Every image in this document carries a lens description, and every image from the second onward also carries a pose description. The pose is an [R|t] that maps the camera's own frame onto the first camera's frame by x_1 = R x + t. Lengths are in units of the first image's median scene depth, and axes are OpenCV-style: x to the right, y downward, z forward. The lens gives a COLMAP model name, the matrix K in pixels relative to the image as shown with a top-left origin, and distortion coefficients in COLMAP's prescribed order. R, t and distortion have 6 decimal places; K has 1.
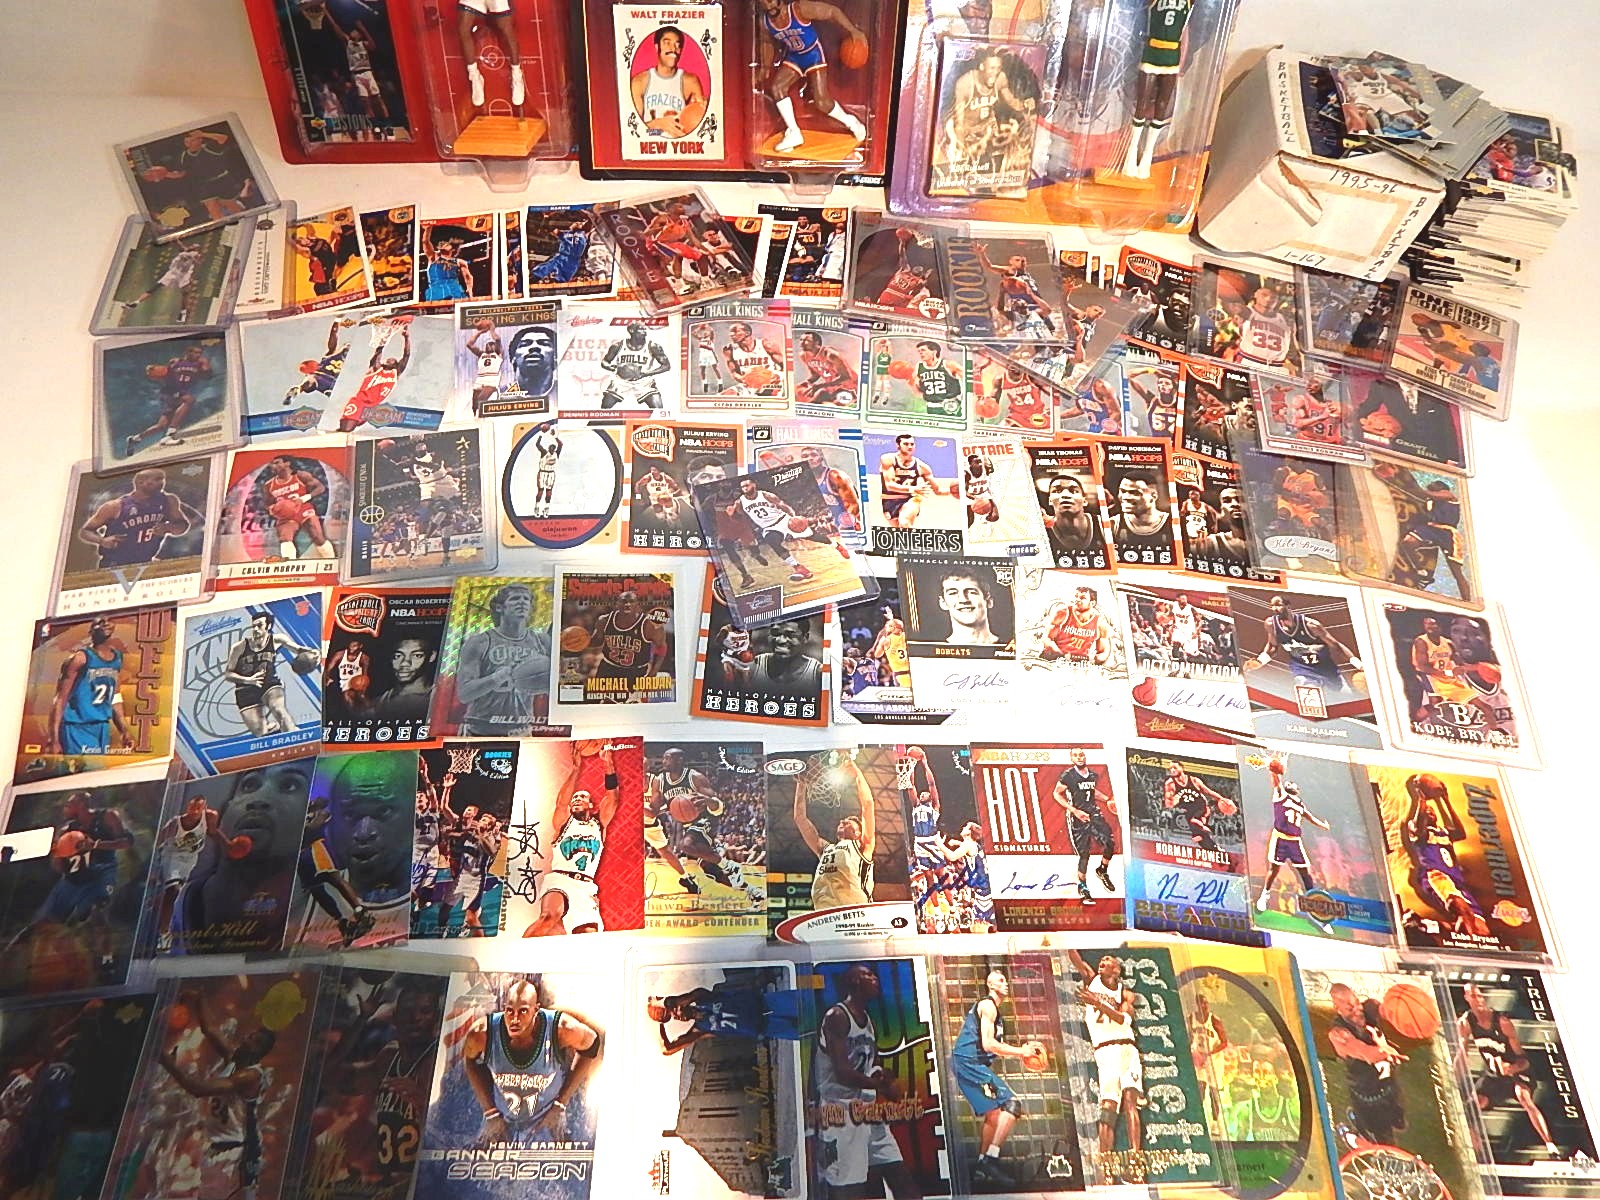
lens RADIAL K [[1077.0, 0, 806.3], [0, 1077.0, 547.5], [0, 0, 1]] dist [-0.031825, -0.006074]
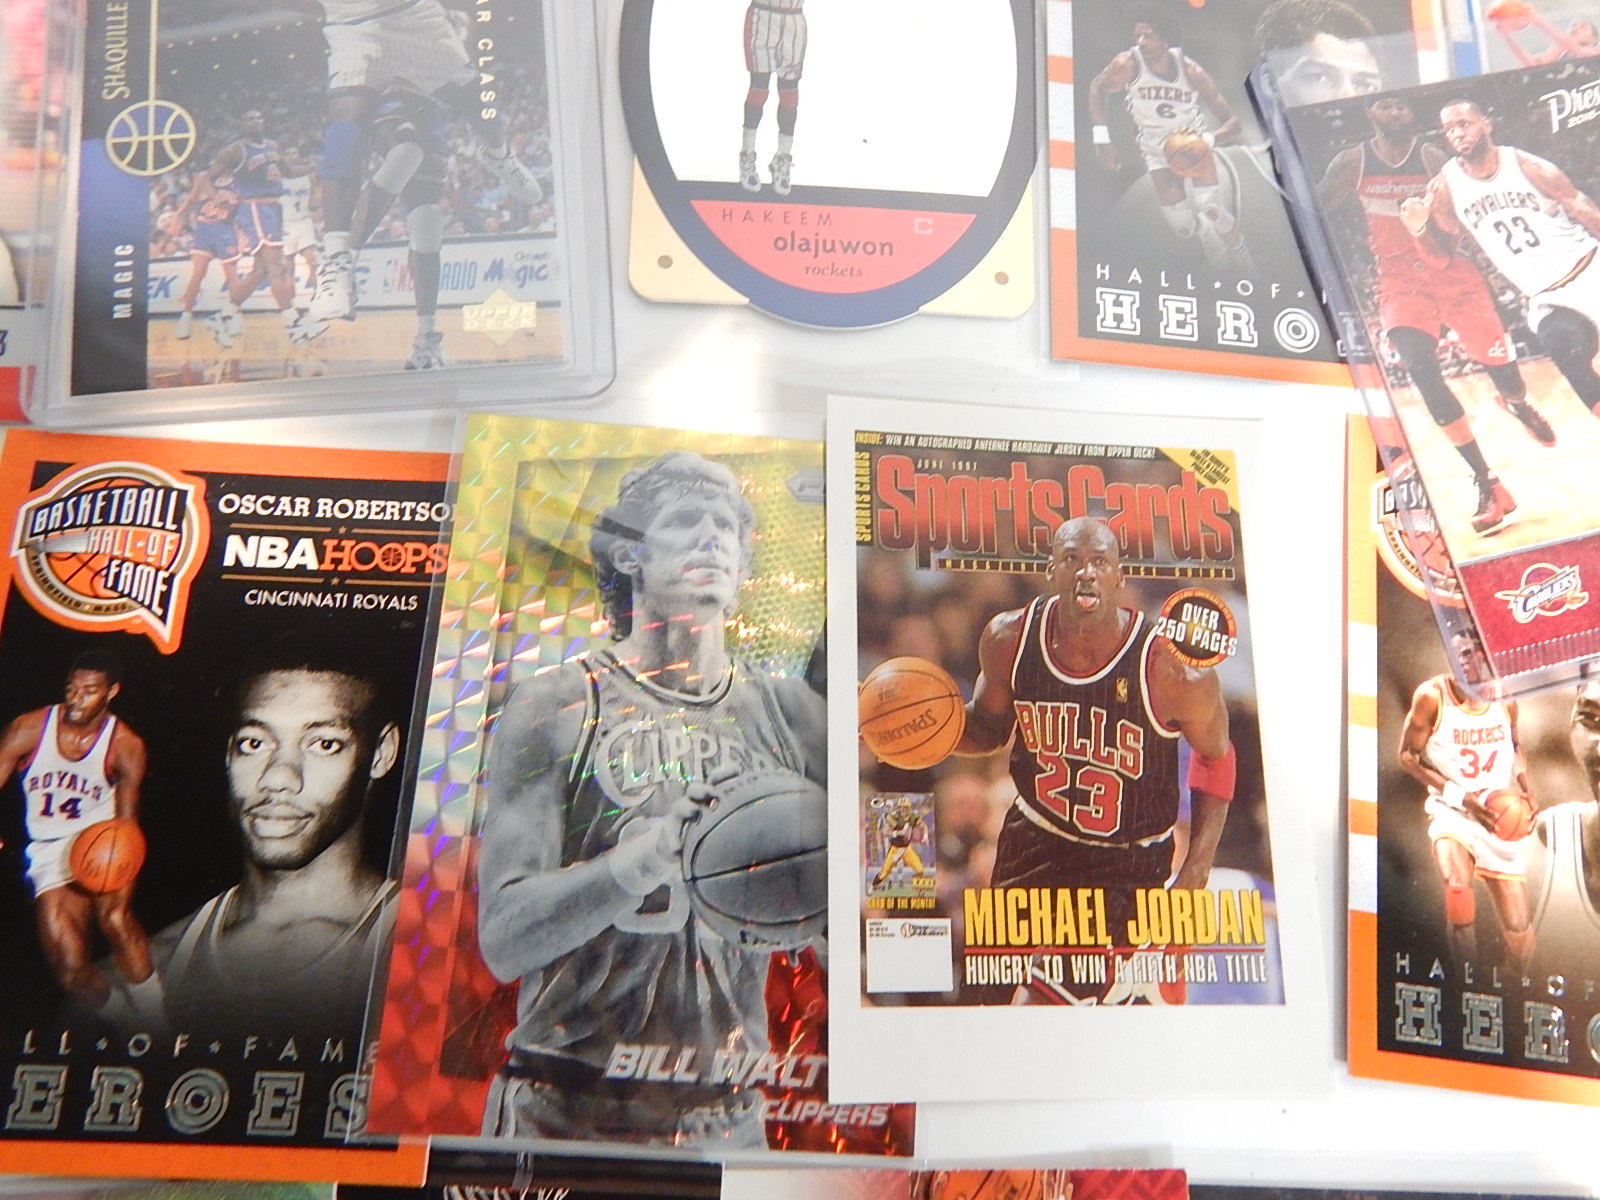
lens RADIAL K [[1124.0, 0, 797.1], [0, 1124.0, 622.8], [0, 0, 1]] dist [-0.004358, -0.010874]
pose [[0.995206, 0.093831, -0.027573, -0.206625], [-0.075952, 0.919152, 0.386510, -0.036101], [0.061611, -0.382563, 0.921873, 0.649912]]
